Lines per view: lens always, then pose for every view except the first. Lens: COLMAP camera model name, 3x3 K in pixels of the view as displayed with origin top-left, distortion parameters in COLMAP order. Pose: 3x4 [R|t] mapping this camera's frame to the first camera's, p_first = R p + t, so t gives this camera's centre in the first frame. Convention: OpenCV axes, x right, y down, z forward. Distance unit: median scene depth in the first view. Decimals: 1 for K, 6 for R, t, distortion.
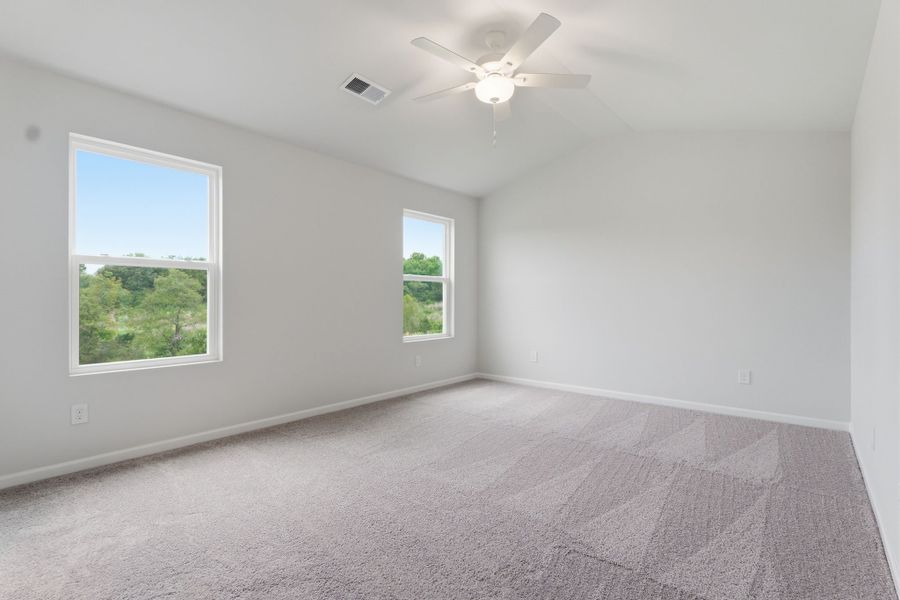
lens RADIAL K [[427.6, 0, 435.6], [0, 427.6, 301.9], [0, 0, 1]] dist [-0.001073, 0.000194]
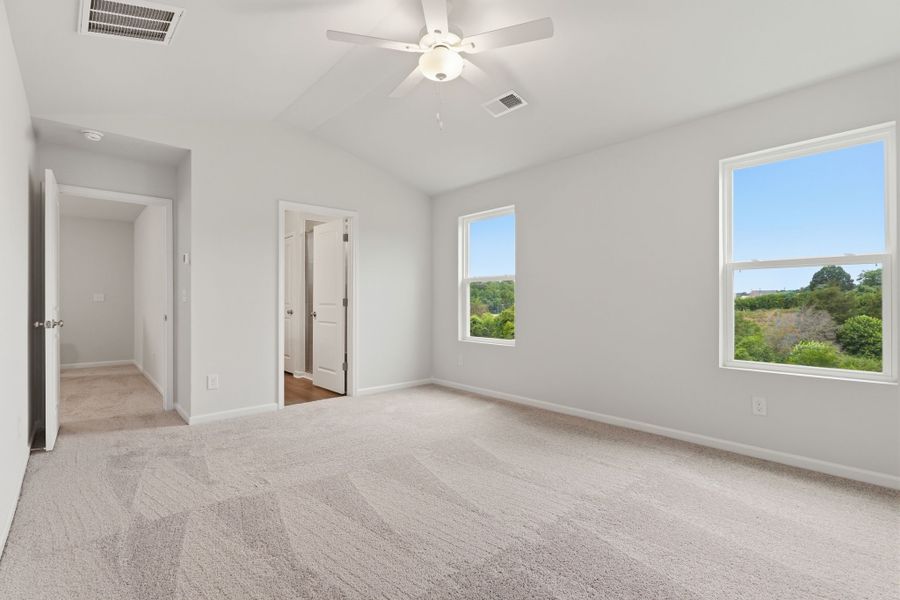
lens RADIAL K [[401.0, 0, 450.0], [0, 401.0, 300.0], [0, 0, 1]] dist [-0.001089, -0.000122]
pose [[-0.104657, -0.003887, -0.994501, 0.561981], [-0.007708, 0.999965, -0.003097, -0.002574], [0.994479, 0.007342, -0.104683, 0.648394]]
